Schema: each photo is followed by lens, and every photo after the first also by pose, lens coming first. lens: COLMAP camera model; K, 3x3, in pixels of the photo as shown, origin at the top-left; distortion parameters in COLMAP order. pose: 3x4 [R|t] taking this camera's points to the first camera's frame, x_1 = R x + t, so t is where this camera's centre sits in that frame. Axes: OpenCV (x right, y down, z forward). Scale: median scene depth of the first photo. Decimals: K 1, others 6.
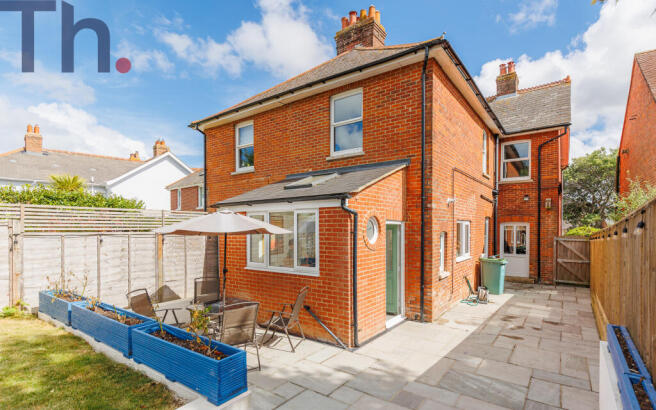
lens RADIAL K [[325.9, 0, 328.4], [0, 325.9, 228.6], [0, 0, 1]] dist [0.004520, 0.000729]
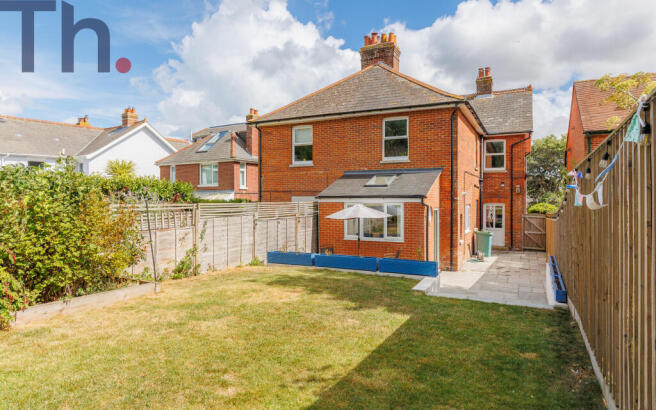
lens RADIAL K [[410.7, 0, 328.6], [0, 410.7, 194.4], [0, 0, 1]] dist [-0.006474, -0.001287]
pose [[0.983710, 0.002589, 0.179746, -0.403878], [-0.000730, 0.999946, -0.010411, -0.041115], [-0.179764, 0.010110, 0.983658, -0.526556]]
